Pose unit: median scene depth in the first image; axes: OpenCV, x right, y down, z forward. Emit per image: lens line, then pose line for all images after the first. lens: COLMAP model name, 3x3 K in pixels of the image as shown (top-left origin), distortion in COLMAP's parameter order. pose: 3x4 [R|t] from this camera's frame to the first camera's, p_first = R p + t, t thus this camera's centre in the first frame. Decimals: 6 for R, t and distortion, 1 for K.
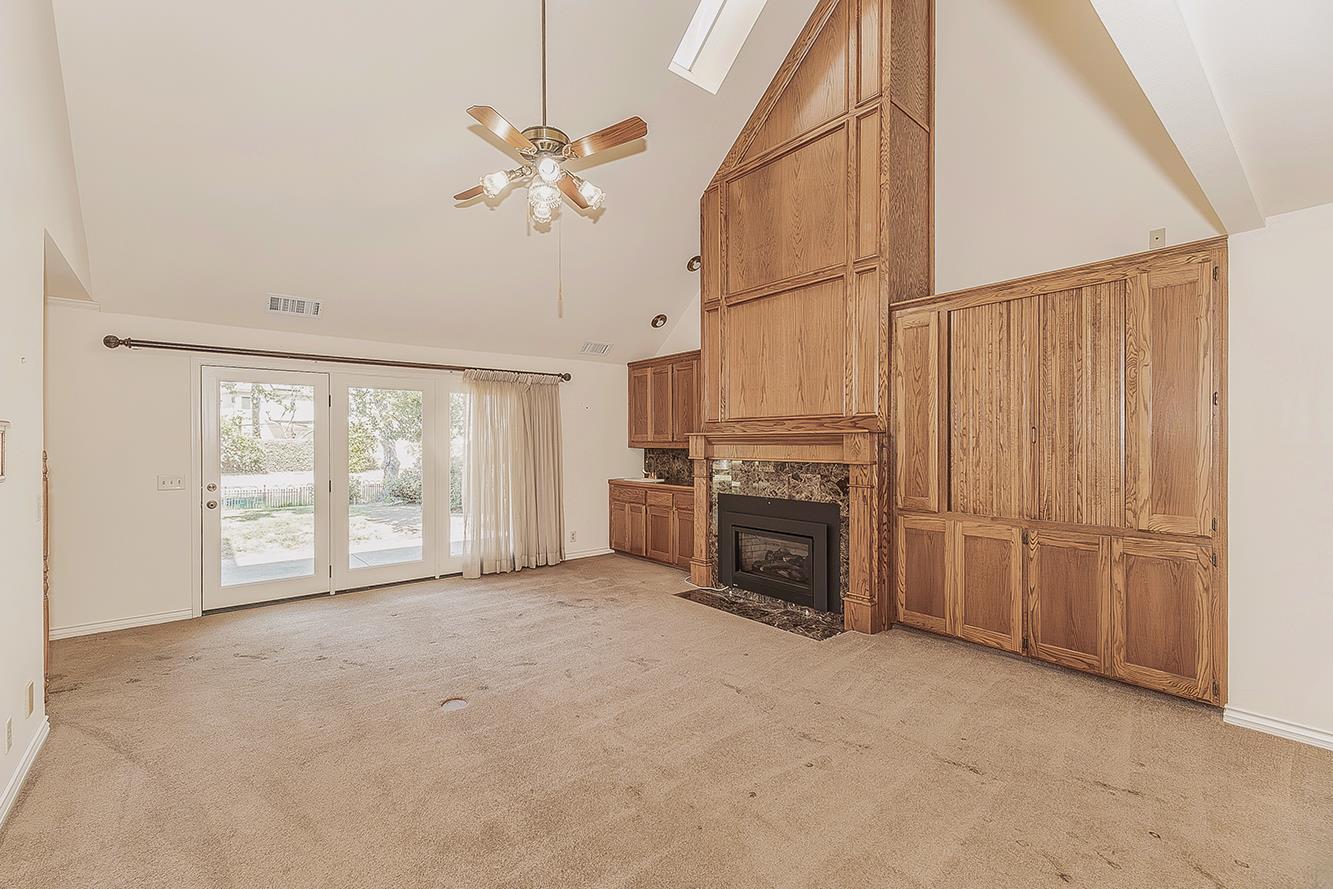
lens RADIAL K [[564.2, 0, 641.1], [0, 564.2, 441.2], [0, 0, 1]] dist [0.002062, 0.000479]
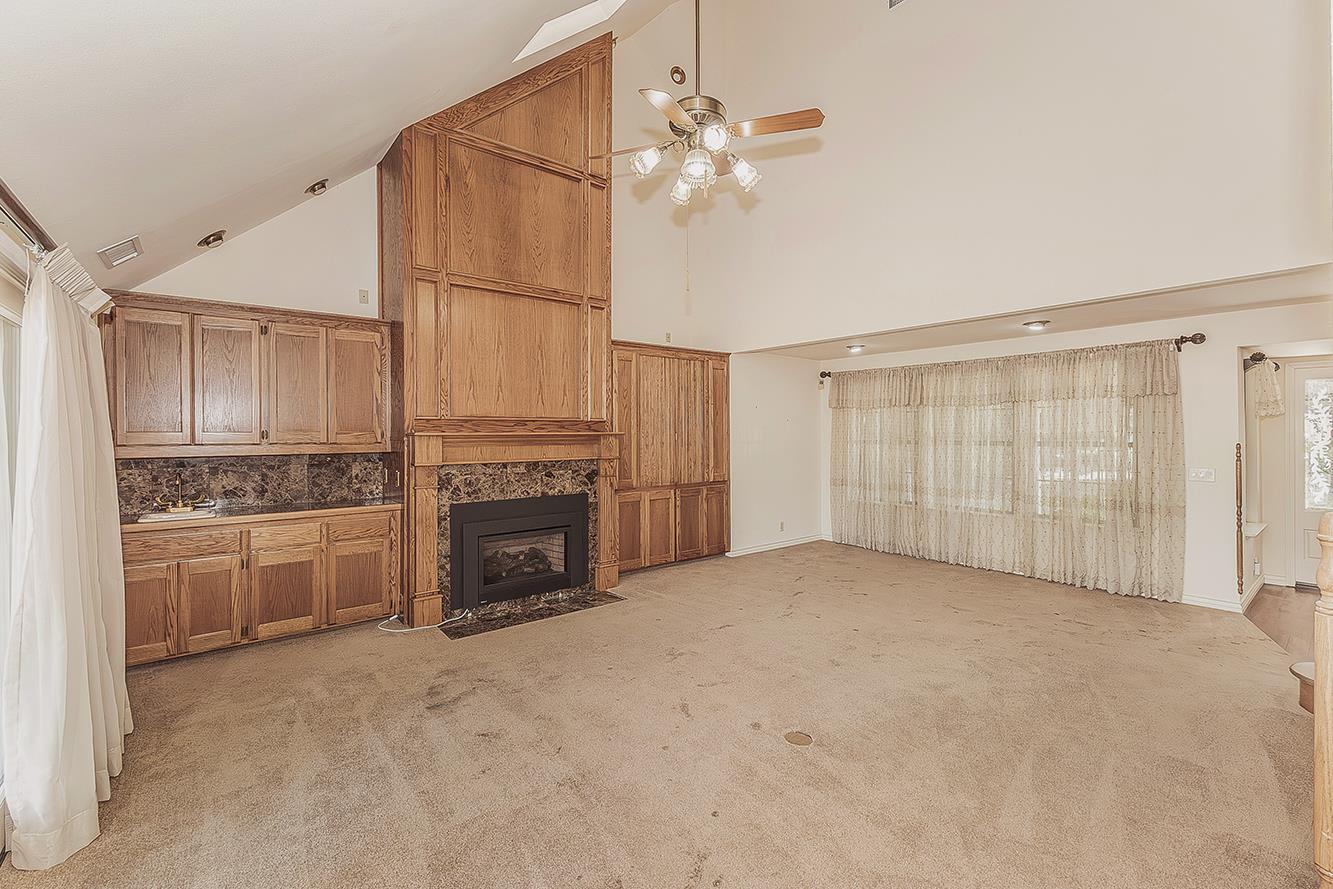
lens RADIAL K [[564.2, 0, 641.1], [0, 564.2, 441.2], [0, 0, 1]] dist [0.002062, 0.000479]
pose [[0.010007, -0.010939, 0.999890, -0.847002], [0.005641, 0.999925, 0.010883, -0.011890], [-0.999934, 0.005531, 0.010068, 0.857677]]
